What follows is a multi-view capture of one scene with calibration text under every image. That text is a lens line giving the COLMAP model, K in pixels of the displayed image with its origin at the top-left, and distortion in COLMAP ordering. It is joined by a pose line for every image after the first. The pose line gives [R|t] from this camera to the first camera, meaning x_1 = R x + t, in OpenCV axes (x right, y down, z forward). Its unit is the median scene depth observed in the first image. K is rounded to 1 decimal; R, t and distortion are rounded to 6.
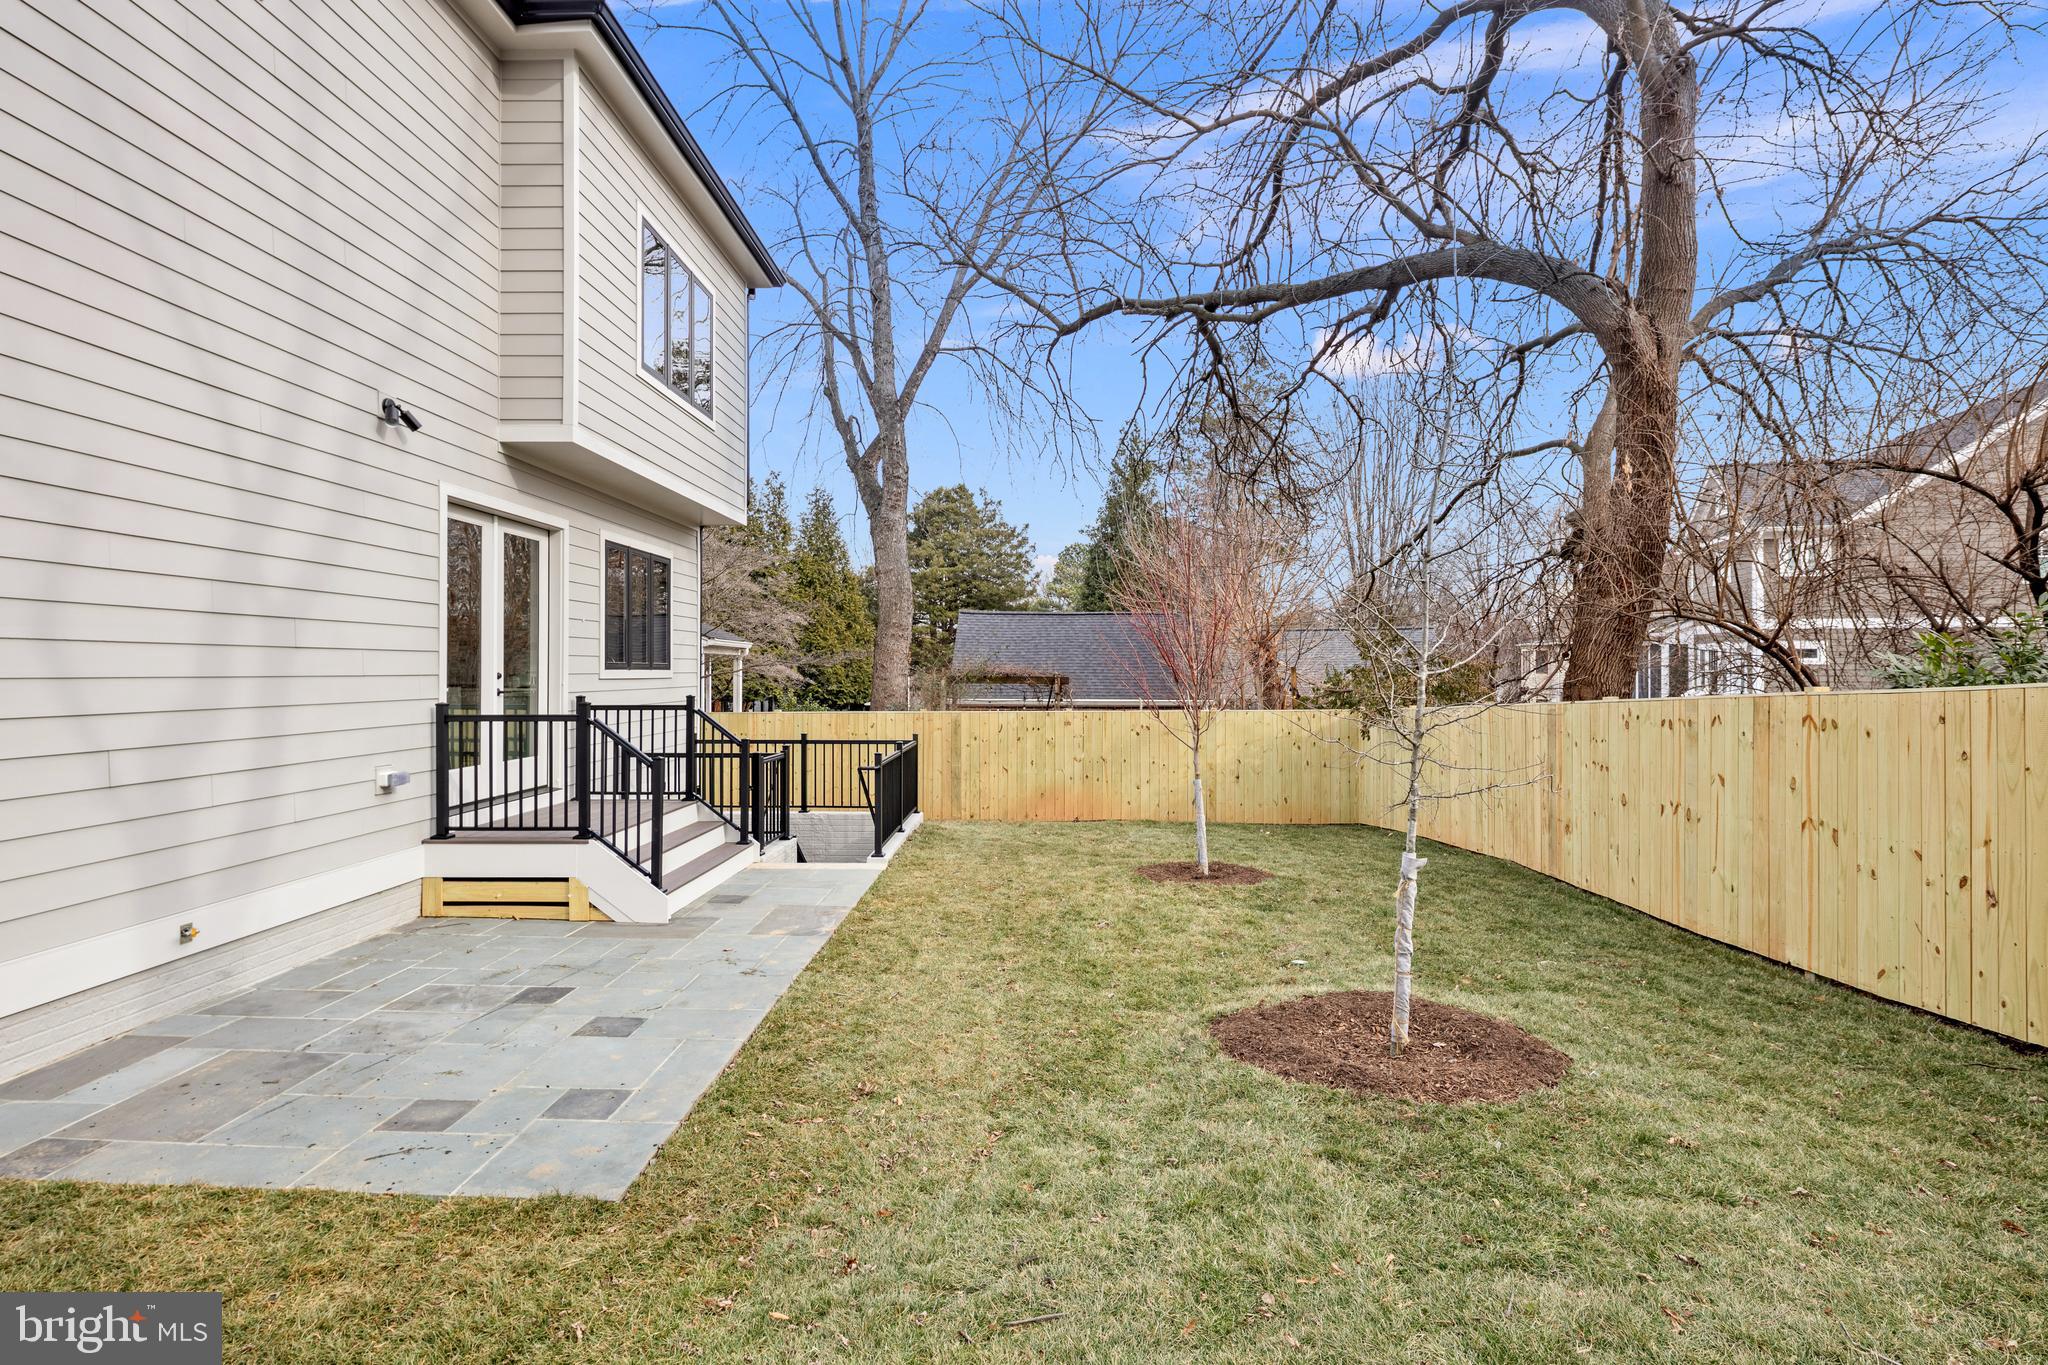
lens RADIAL K [[1009.7, 0, 1016.2], [0, 1009.7, 665.2], [0, 0, 1]] dist [-0.002519, -0.003253]
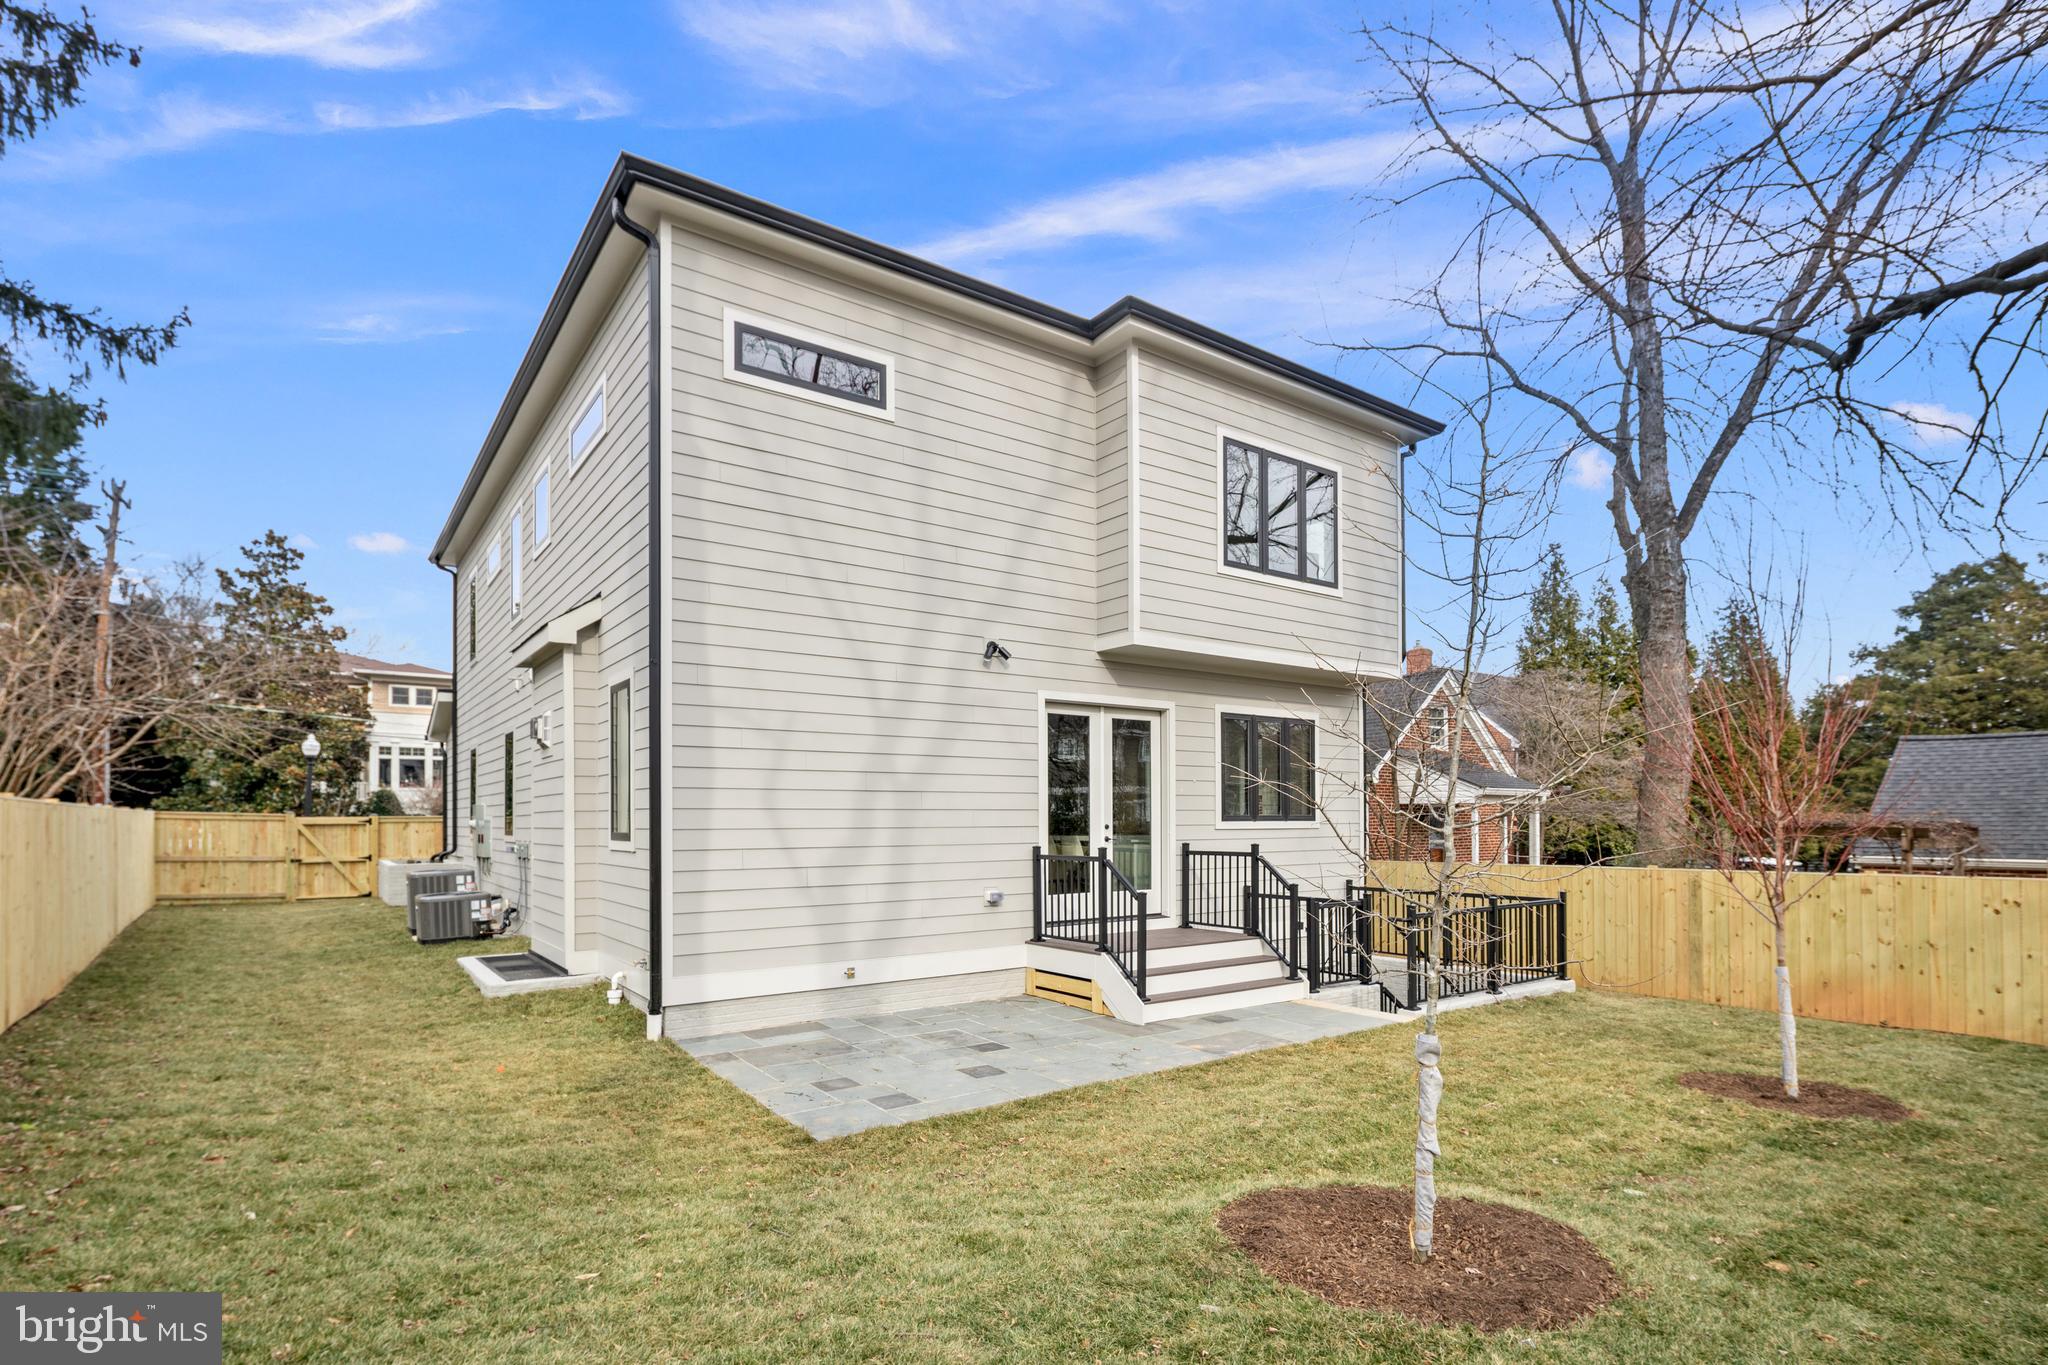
lens RADIAL K [[1009.7, 0, 1002.8], [0, 1009.7, 811.9], [0, 0, 1]] dist [-0.002519, -0.003253]
pose [[0.593131, -0.010932, -0.805032, 0.545490], [0.009009, 0.999935, -0.006941, -0.001150], [0.805055, -0.003136, 0.593191, 0.119026]]
